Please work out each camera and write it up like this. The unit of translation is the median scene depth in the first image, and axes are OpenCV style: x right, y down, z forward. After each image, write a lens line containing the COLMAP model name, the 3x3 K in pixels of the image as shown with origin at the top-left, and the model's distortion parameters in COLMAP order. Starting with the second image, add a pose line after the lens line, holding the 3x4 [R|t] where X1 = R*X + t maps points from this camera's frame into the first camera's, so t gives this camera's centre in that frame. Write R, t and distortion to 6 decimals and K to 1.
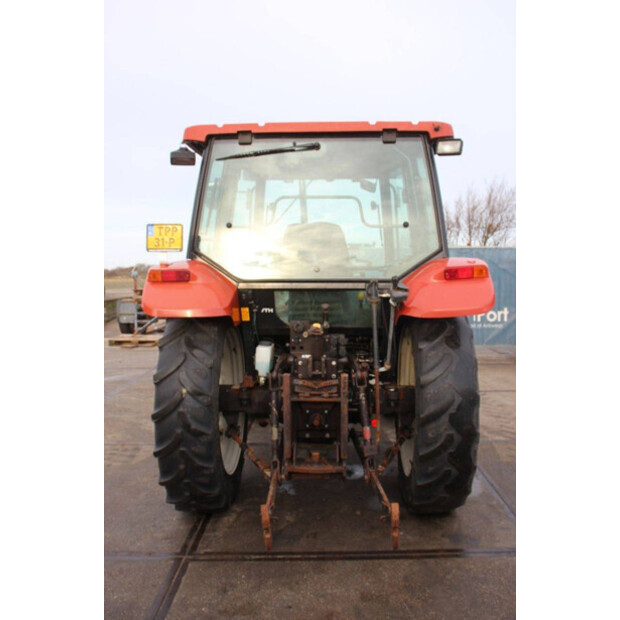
lens RADIAL K [[548.6, 0, 310.0], [0, 548.6, 310.0], [0, 0, 1]] dist [-0.137584, 0.124700]
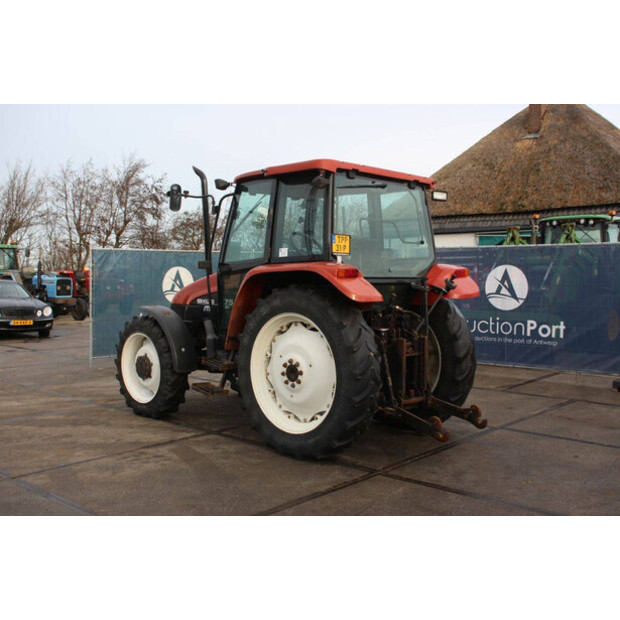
lens RADIAL K [[672.3, 0, 310.0], [0, 672.3, 310.0], [0, 0, 1]] dist [-0.018139, -0.002774]
pose [[0.668291, -0.031679, 0.743225, -1.546278], [0.048016, 0.998846, -0.000600, 0.025880], [-0.742348, 0.036087, 0.669042, -0.058410]]
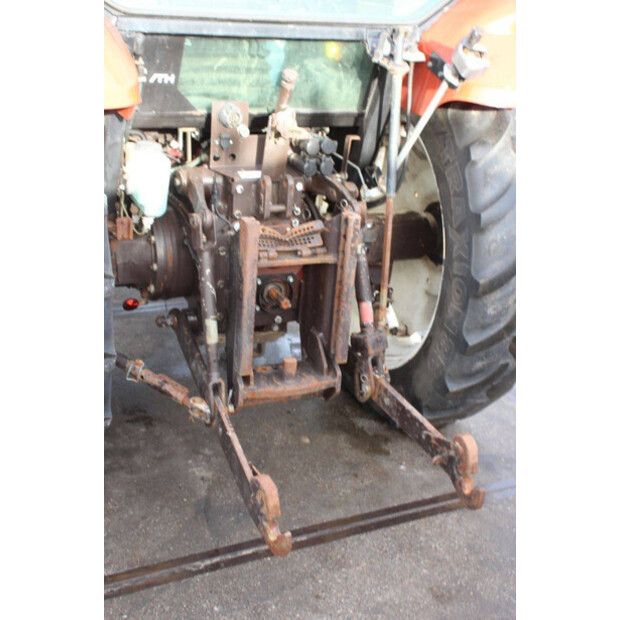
lens RADIAL K [[952.8, 0, 310.0], [0, 952.8, 310.0], [0, 0, 1]] dist [0.128065, 0.112520]
pose [[0.884035, -0.103565, 0.455803, -0.392729], [-0.043712, 0.952554, 0.301214, -0.069642], [-0.465372, -0.286208, 0.837564, 0.202053]]
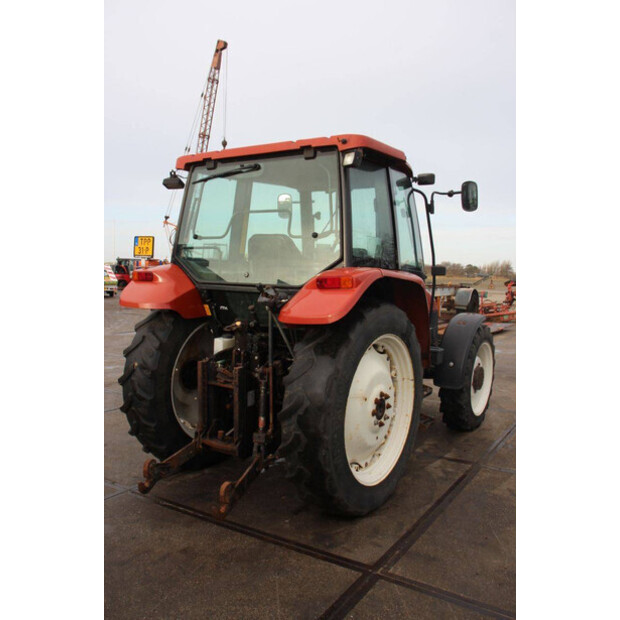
lens RADIAL K [[548.6, 0, 310.0], [0, 548.6, 310.0], [0, 0, 1]] dist [-0.137584, 0.124700]
pose [[0.857428, 0.066165, -0.510333, 0.739889], [-0.064384, 0.997700, 0.021179, -0.034293], [0.510561, 0.014698, 0.859716, 0.083651]]
